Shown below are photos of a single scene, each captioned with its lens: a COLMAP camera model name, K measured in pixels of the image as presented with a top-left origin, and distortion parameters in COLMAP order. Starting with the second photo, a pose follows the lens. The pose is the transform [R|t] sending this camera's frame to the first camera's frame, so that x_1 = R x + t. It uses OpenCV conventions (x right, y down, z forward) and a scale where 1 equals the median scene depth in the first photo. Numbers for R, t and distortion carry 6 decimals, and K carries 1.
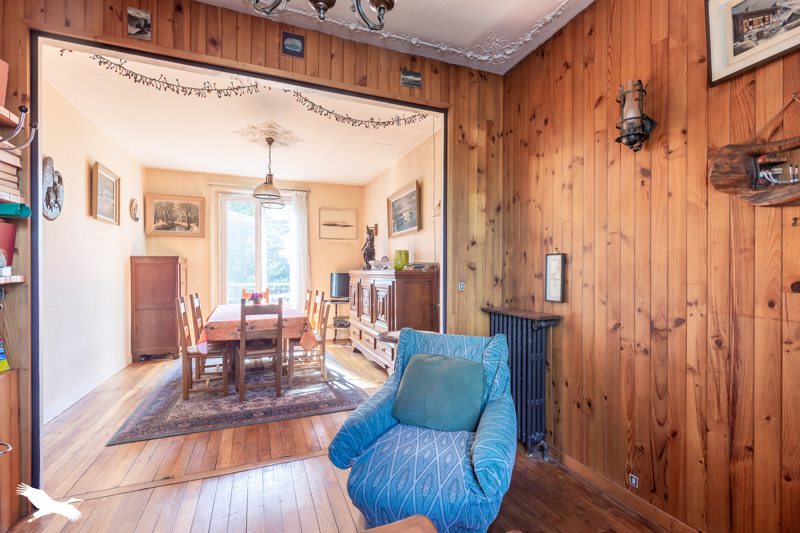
lens RADIAL K [[361.8, 0, 400.8], [0, 361.8, 269.9], [0, 0, 1]] dist [0.001817, 0.000267]
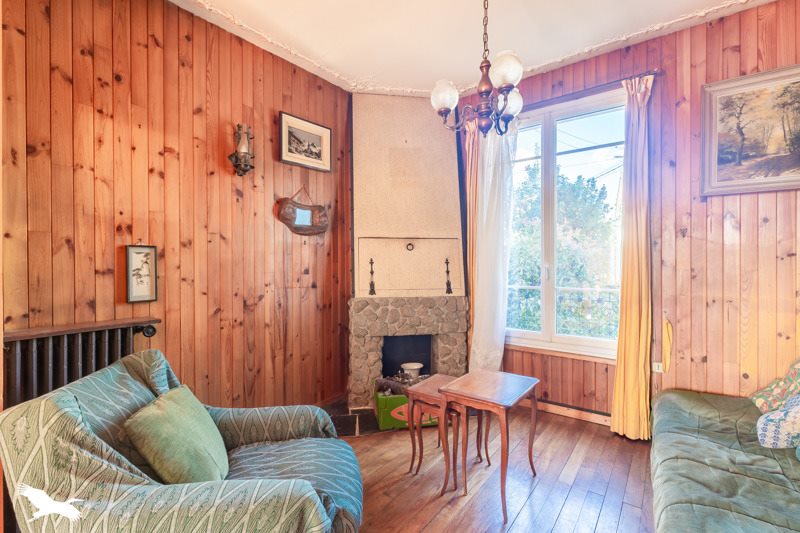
lens RADIAL K [[361.8, 0, 398.5], [0, 361.8, 265.2], [0, 0, 1]] dist [0.001817, 0.000267]
pose [[-0.514832, -0.000387, 0.857291, -0.761582], [0.003623, 0.999990, 0.002628, 0.001777], [-0.857283, 0.004459, -0.514825, 1.124901]]
